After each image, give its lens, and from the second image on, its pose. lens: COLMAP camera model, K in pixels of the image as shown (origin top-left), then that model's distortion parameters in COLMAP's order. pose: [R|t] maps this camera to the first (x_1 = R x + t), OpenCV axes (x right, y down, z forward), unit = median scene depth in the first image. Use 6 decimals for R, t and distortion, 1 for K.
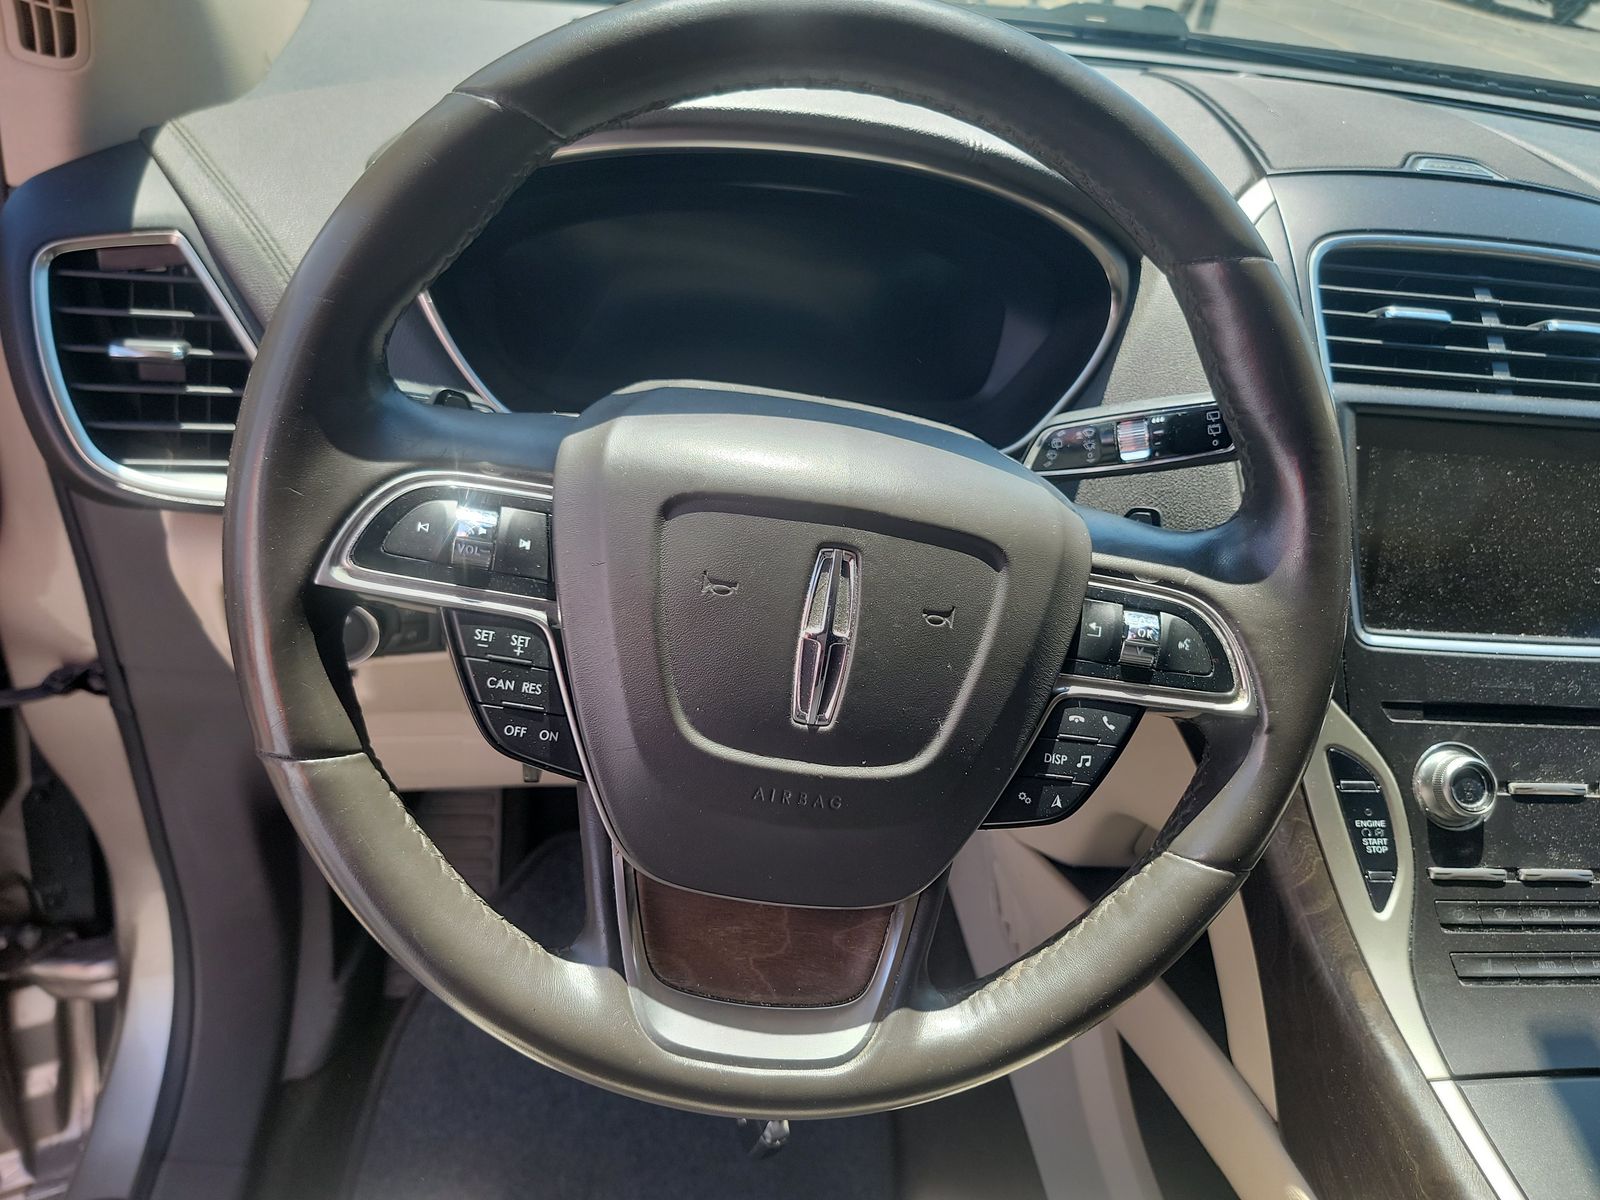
lens RADIAL K [[1138.3, 0, 800.0], [0, 1138.3, 600.0], [0, 0, 1]] dist [-0.000462, -0.039957]
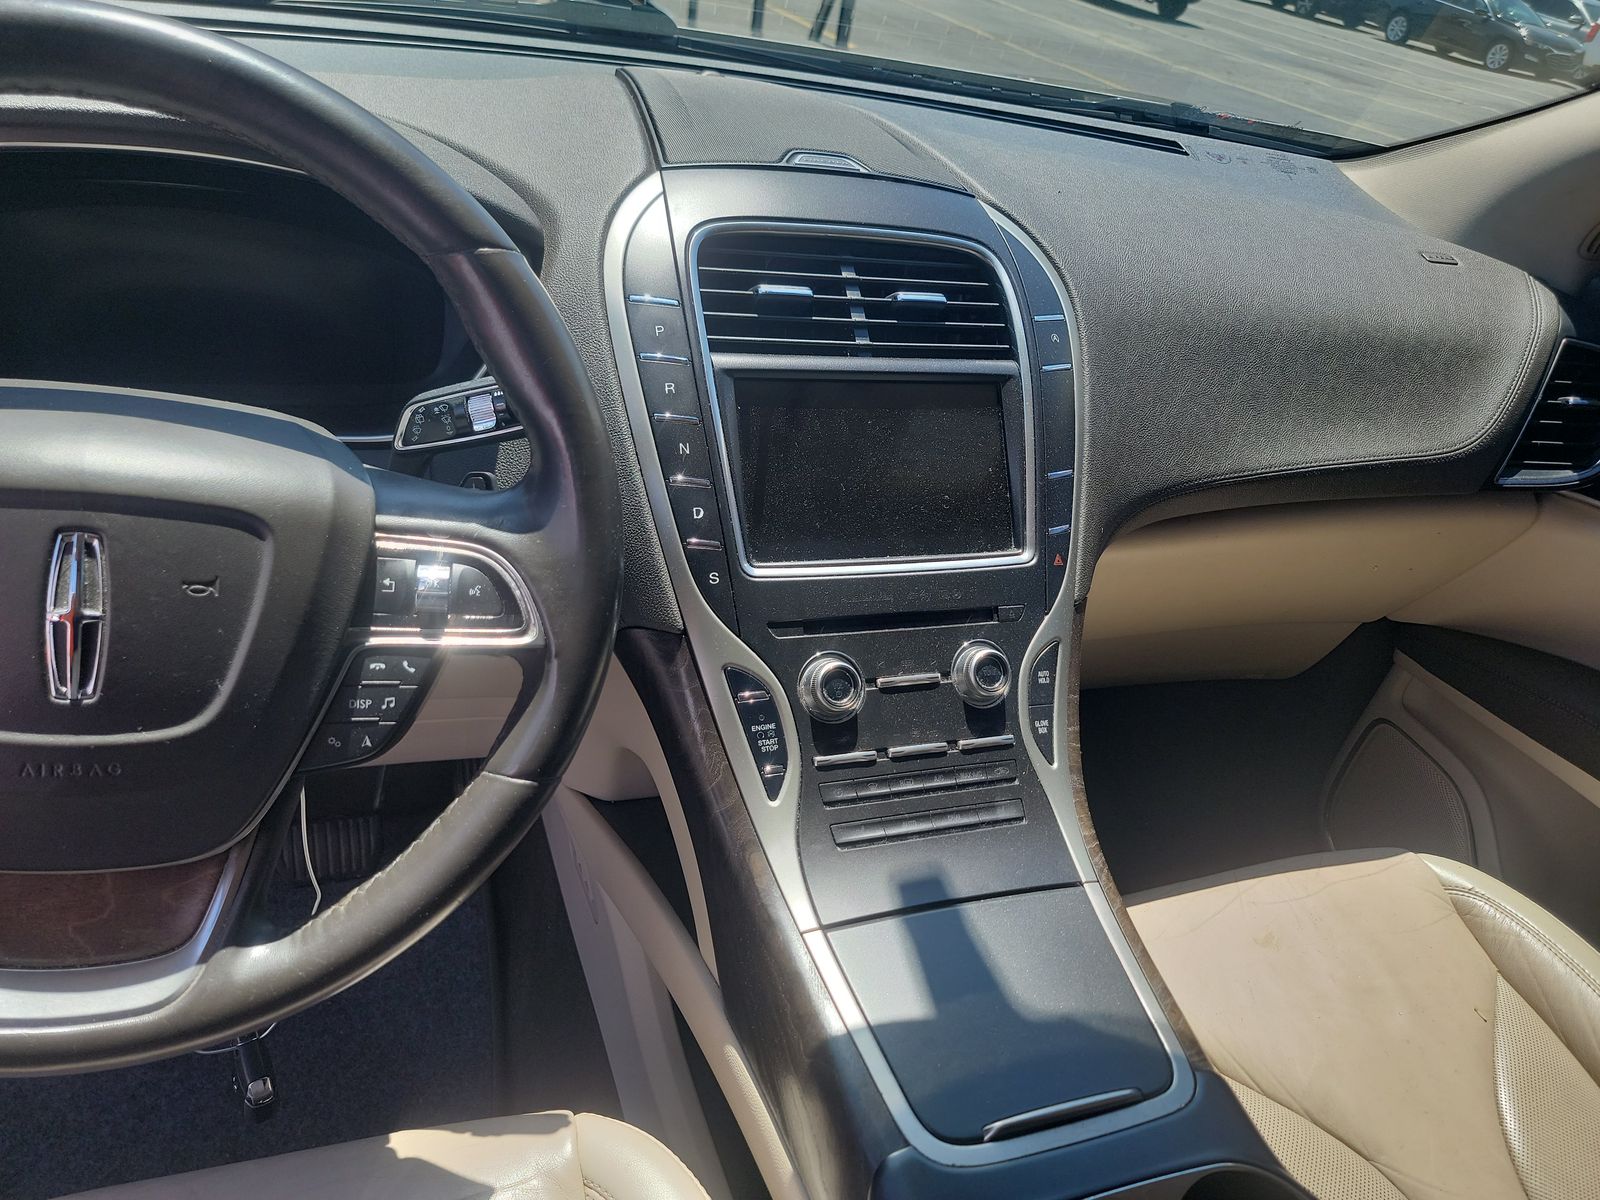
lens RADIAL K [[1088.9, 0, 800.0], [0, 1088.9, 600.0], [0, 0, 1]] dist [0.001804, -0.041044]
pose [[0.956348, -0.098636, 0.275079, 0.245601], [0.091187, 0.995039, 0.039771, 0.024628], [-0.277638, -0.012951, 0.960599, -0.097365]]
